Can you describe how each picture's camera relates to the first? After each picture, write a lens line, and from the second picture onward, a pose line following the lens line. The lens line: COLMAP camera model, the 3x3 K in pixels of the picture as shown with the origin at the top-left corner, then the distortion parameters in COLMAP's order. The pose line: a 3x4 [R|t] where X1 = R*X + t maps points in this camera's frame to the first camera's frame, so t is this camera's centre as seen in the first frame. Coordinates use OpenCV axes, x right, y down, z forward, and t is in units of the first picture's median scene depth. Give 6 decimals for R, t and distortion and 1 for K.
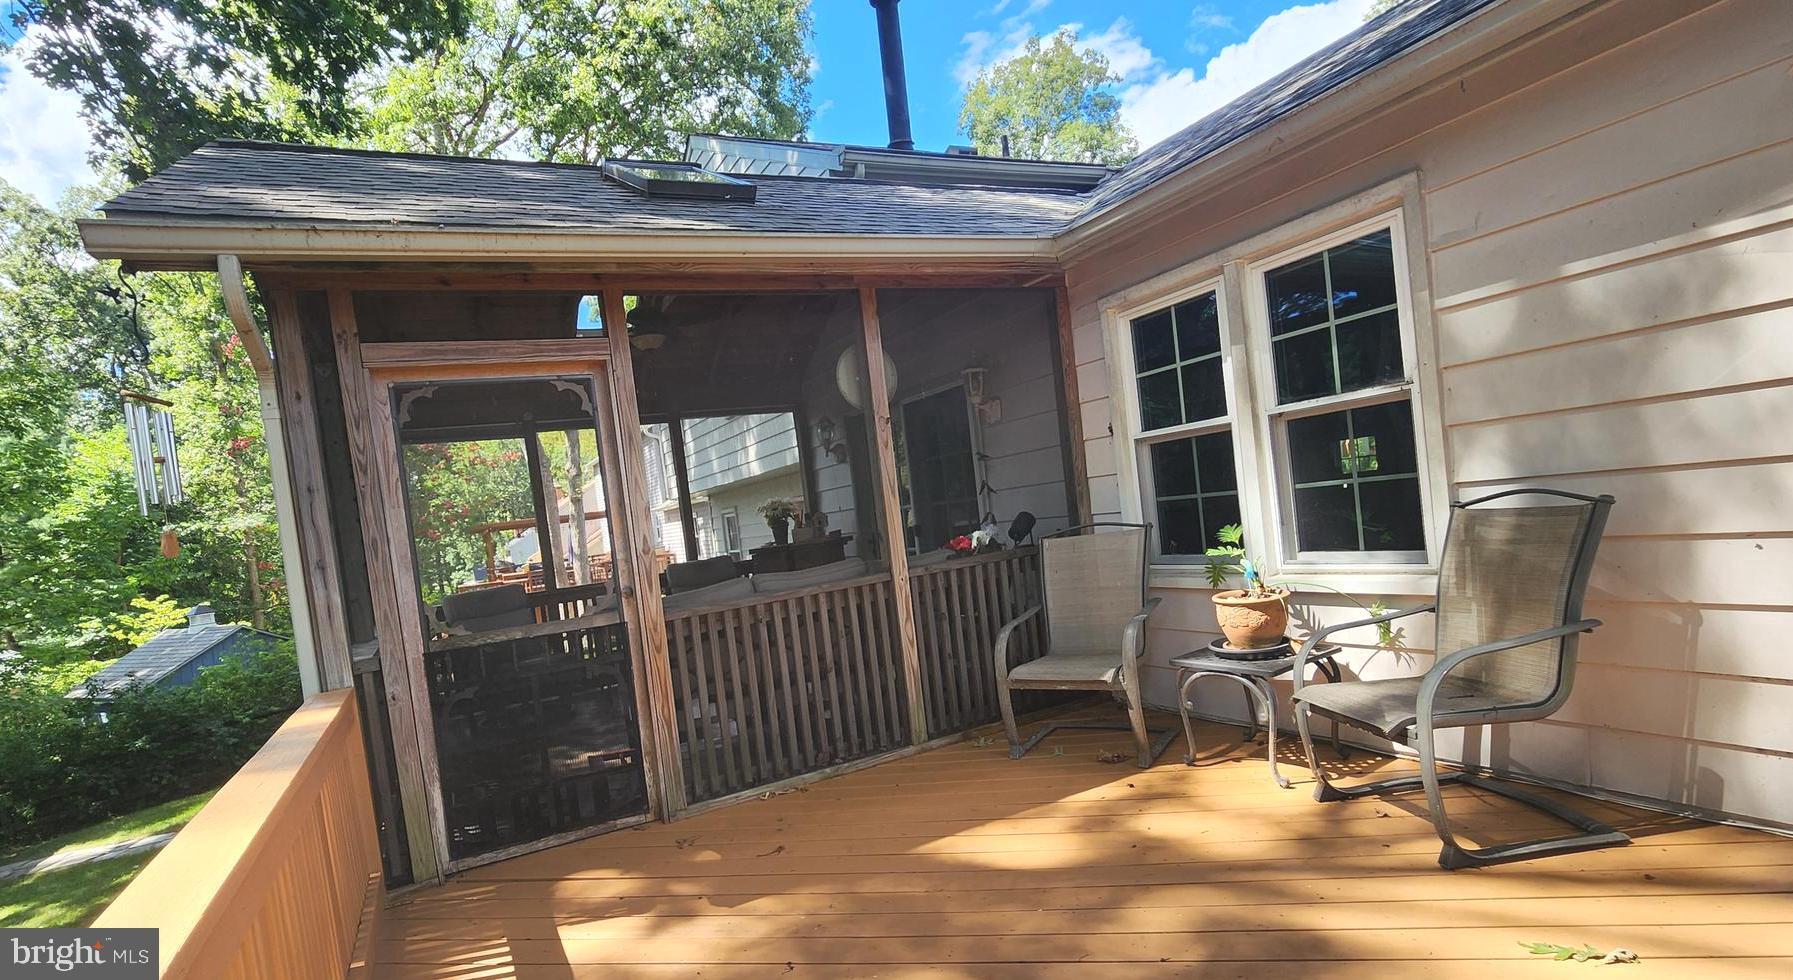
lens RADIAL K [[831.2, 0, 809.1], [0, 831.2, 552.1], [0, 0, 1]] dist [0.003684, 0.000436]
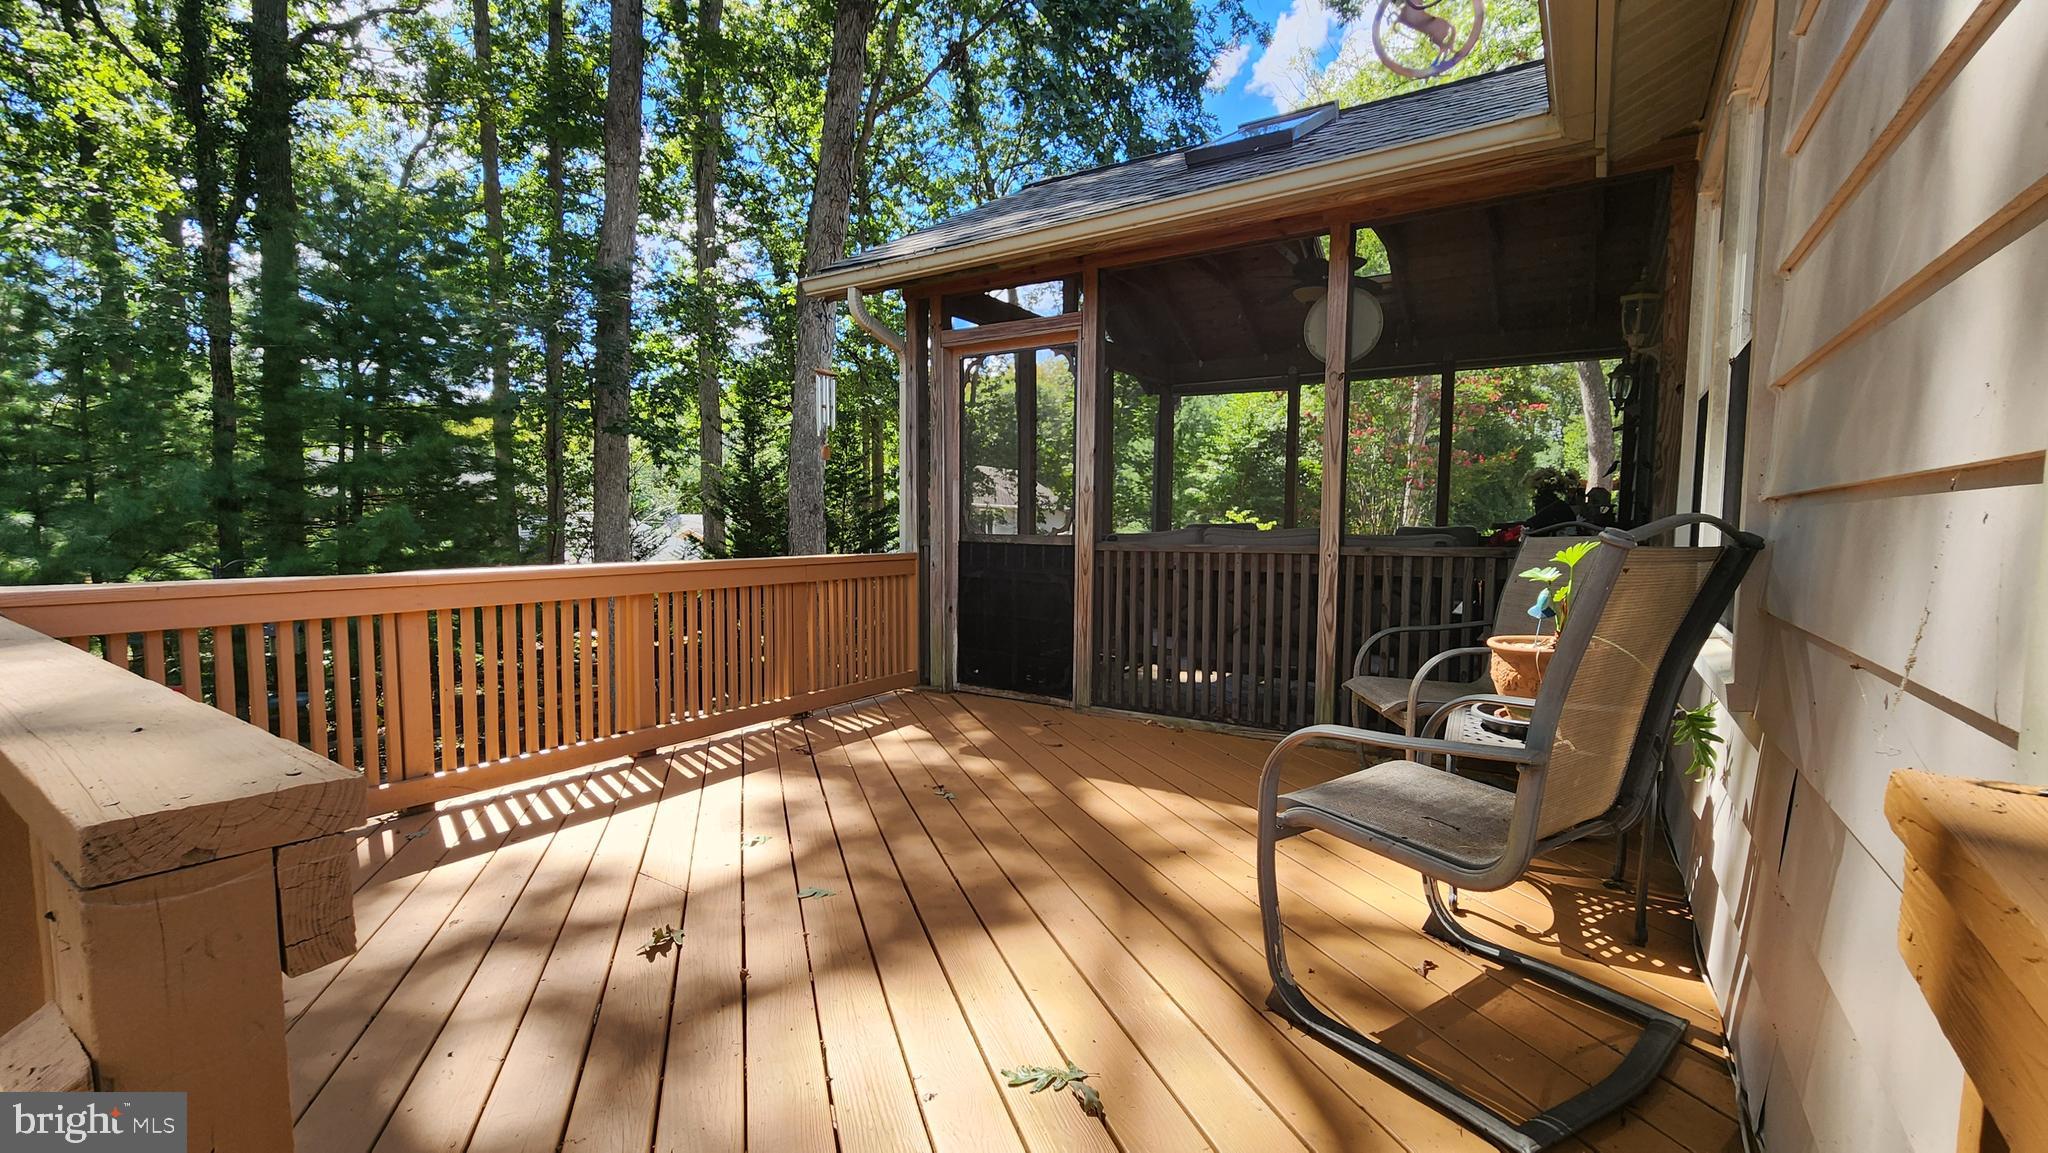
lens RADIAL K [[845.5, 0, 1027.3], [0, 845.5, 567.9], [0, 0, 1]] dist [-0.000335, -0.000495]
pose [[0.524507, 0.182551, -0.831605, 0.912233], [-0.107134, 0.983131, 0.148242, -0.071122], [0.844639, 0.011339, 0.535217, 0.299241]]
